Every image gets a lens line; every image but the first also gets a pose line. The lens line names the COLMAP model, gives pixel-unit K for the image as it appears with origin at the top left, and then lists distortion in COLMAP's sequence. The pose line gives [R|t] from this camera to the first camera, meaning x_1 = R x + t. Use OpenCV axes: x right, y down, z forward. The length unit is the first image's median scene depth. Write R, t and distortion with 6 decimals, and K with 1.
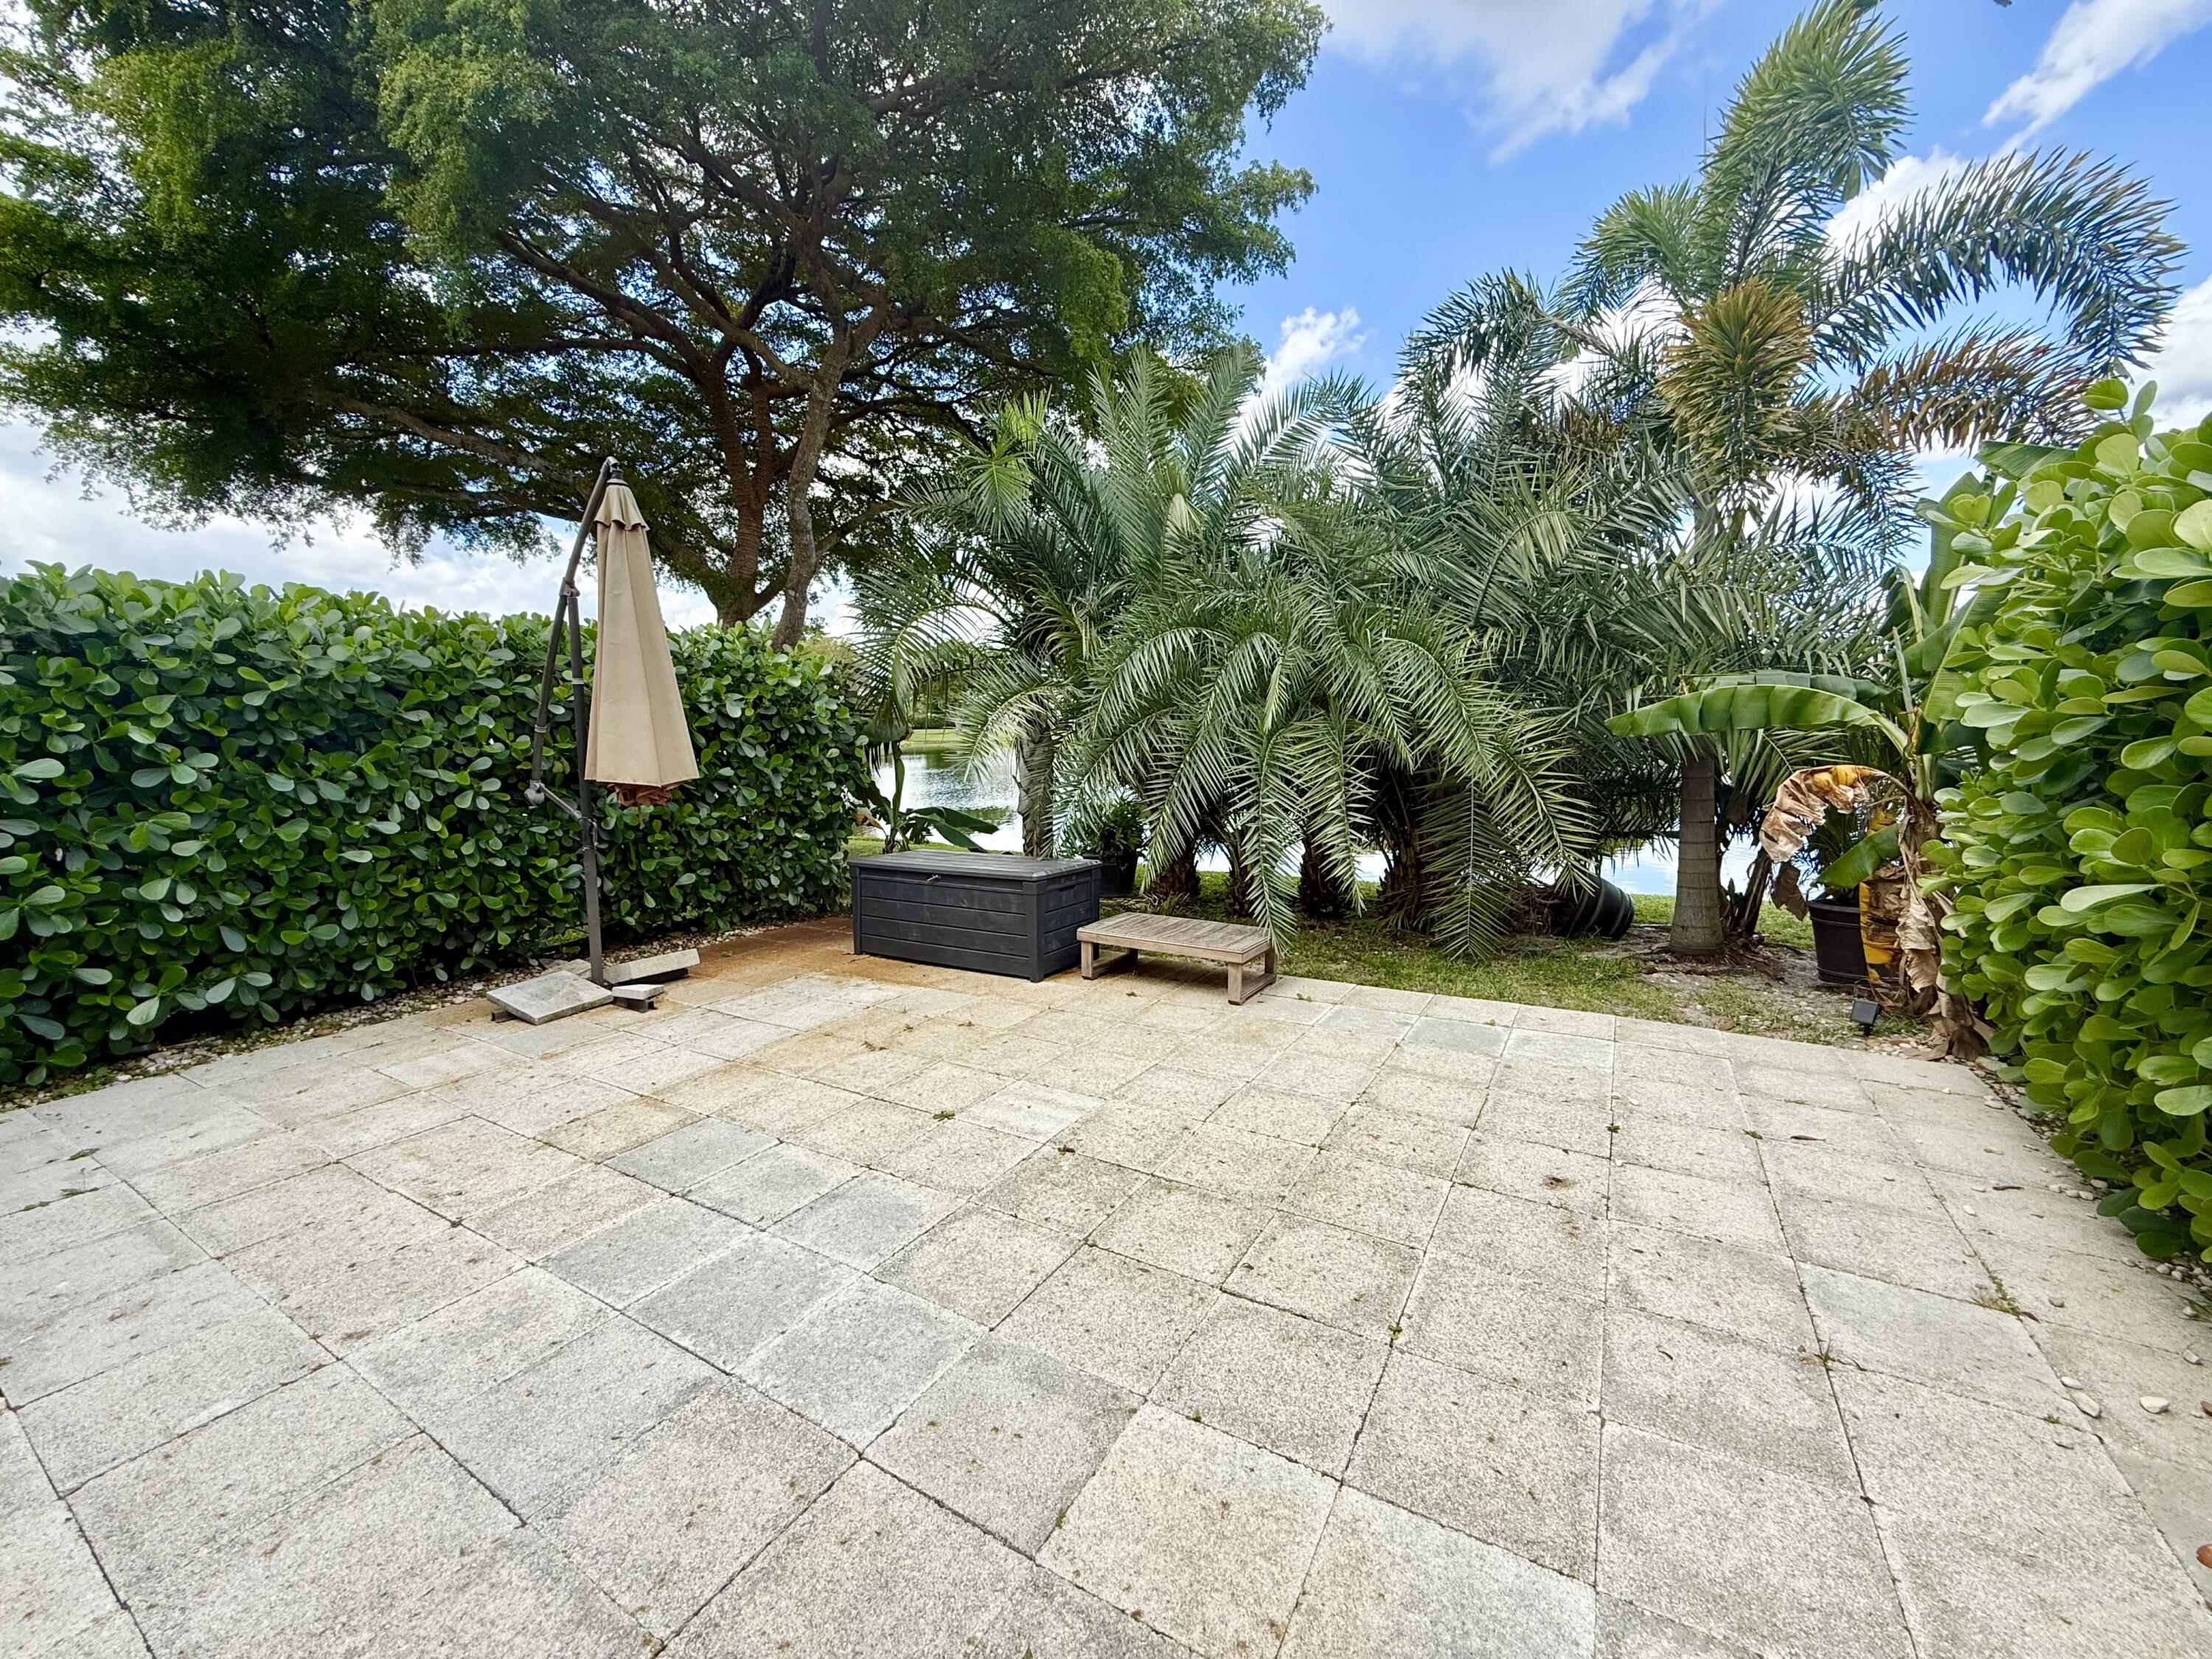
lens RADIAL K [[879.4, 0, 1102.8], [0, 879.4, 829.8], [0, 0, 1]] dist [0.003208, 0.000449]
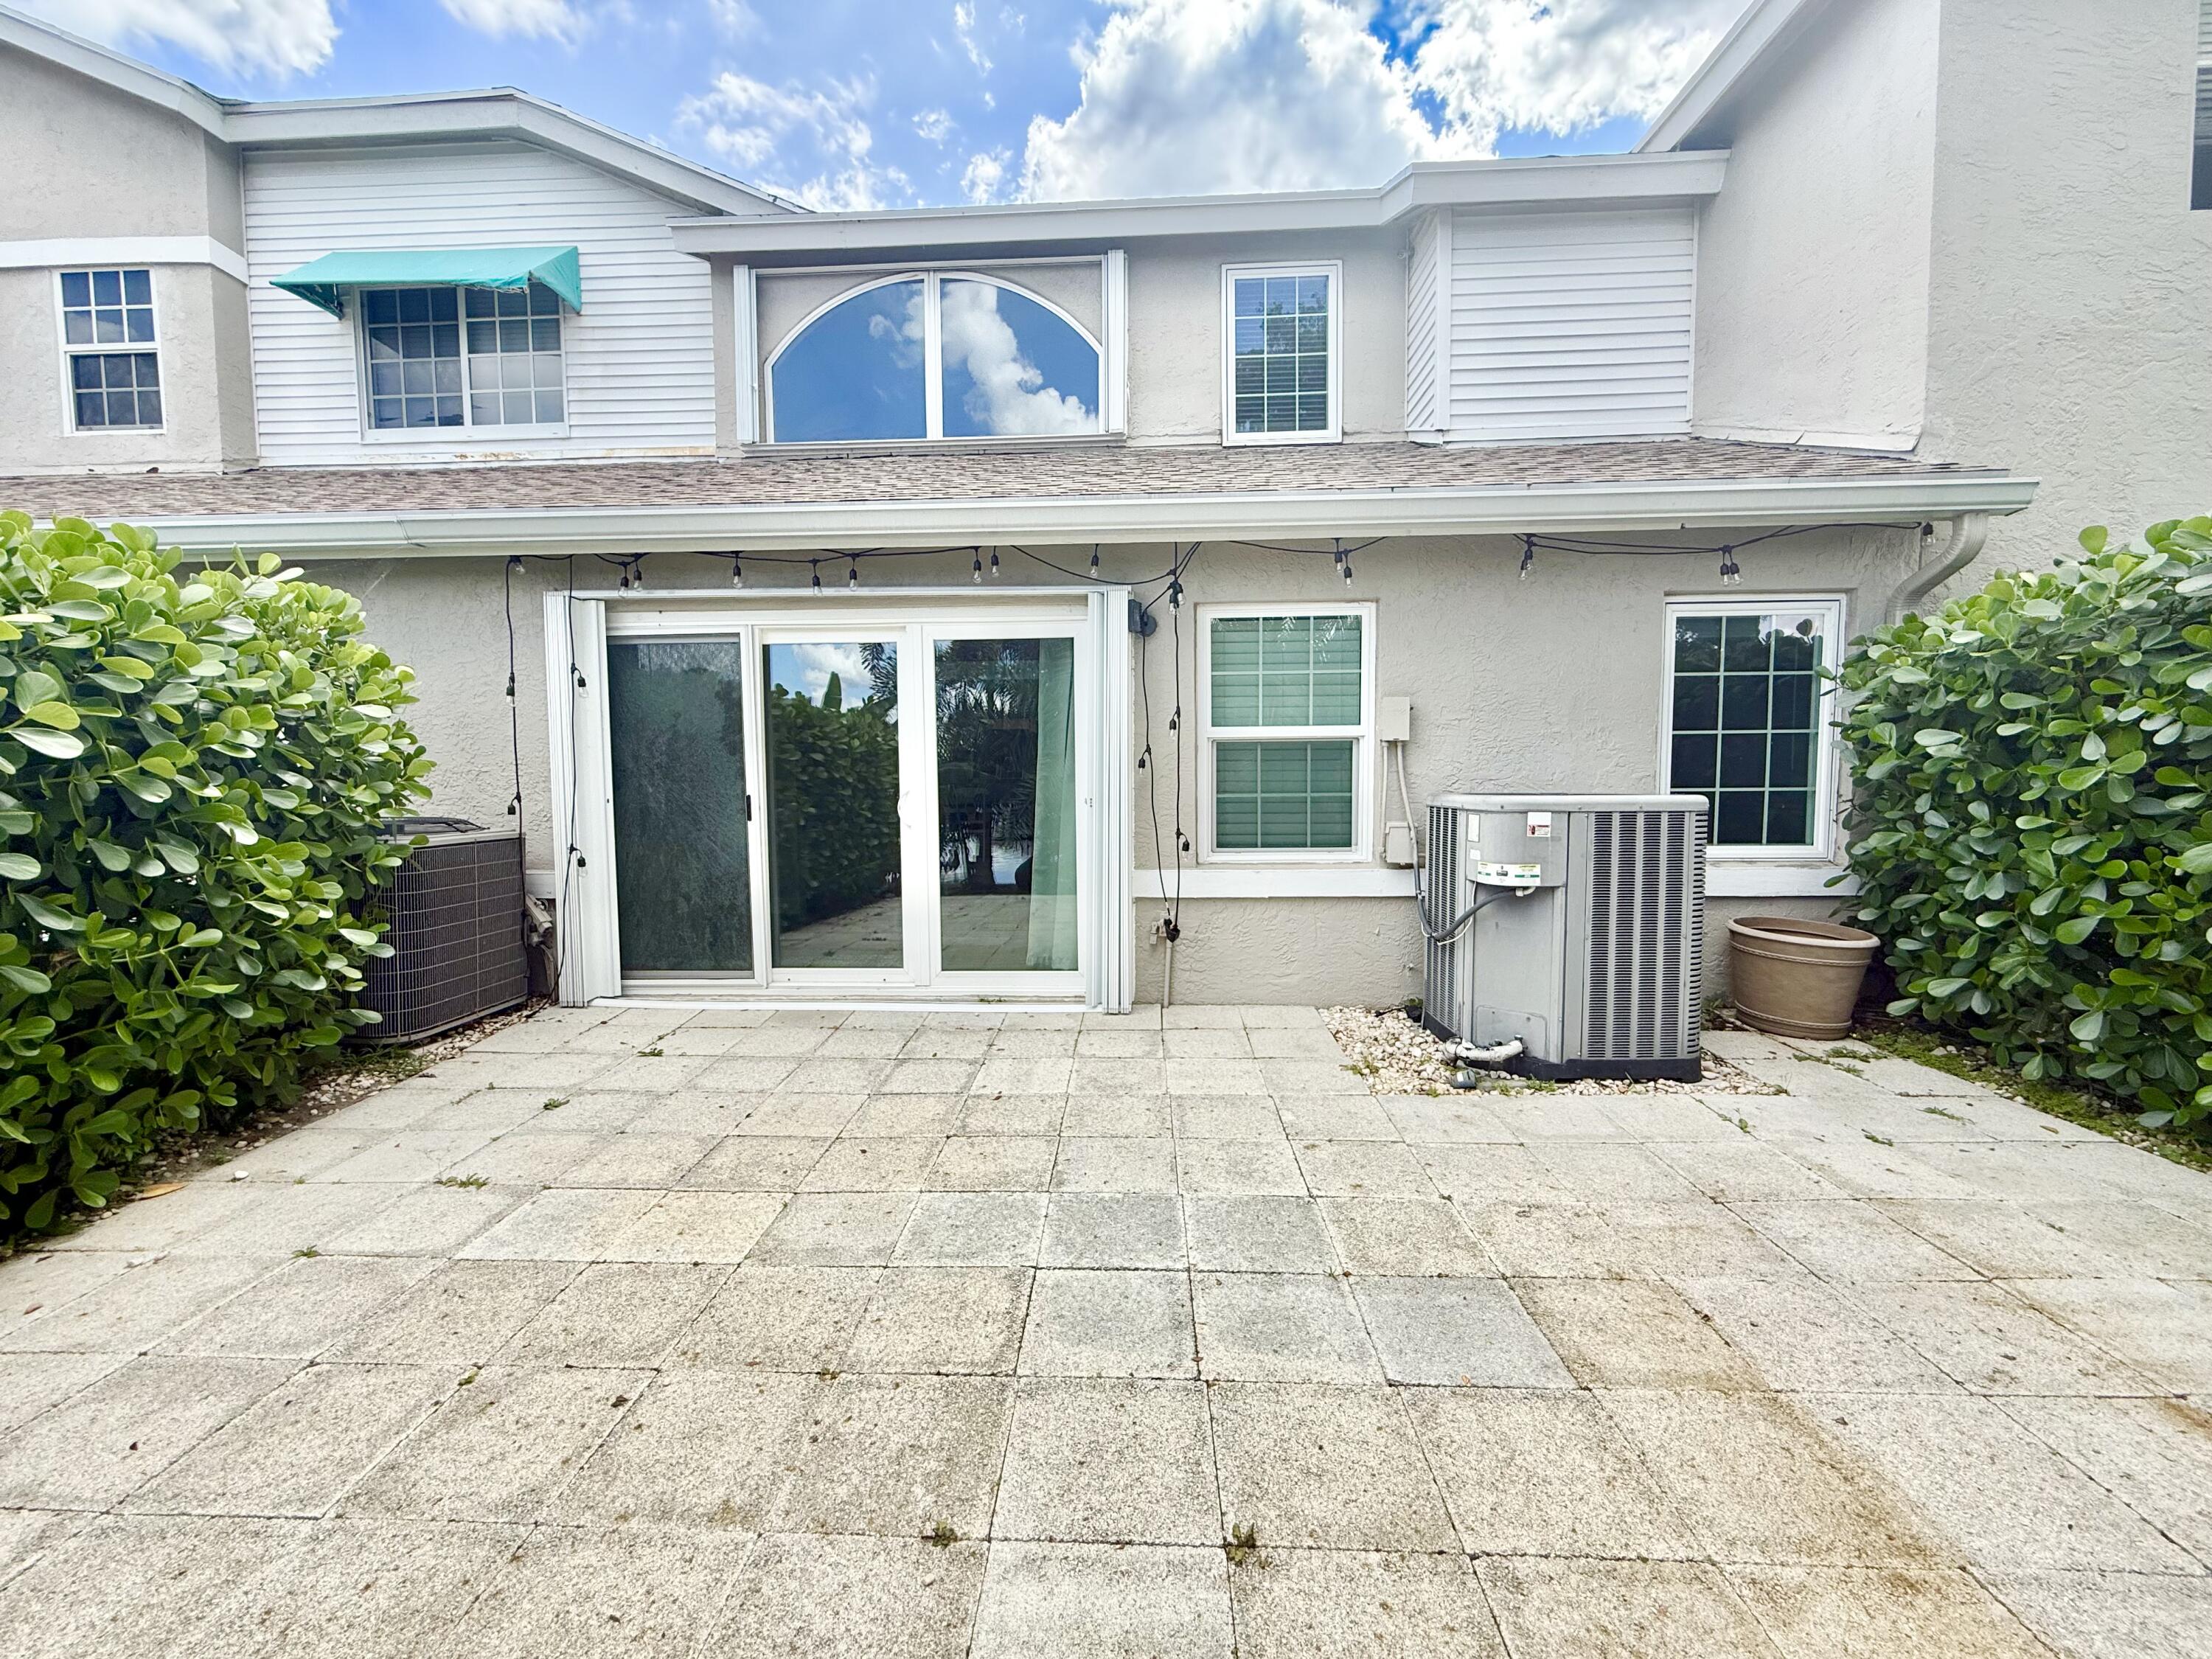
lens RADIAL K [[879.4, 0, 1105.7], [0, 879.4, 821.2], [0, 0, 1]] dist [0.003208, 0.000449]
pose [[-0.876319, 0.060081, -0.477971, 0.109408], [-0.025013, 0.985179, 0.169697, -0.168689], [0.481082, 0.160664, -0.861828, 1.589152]]
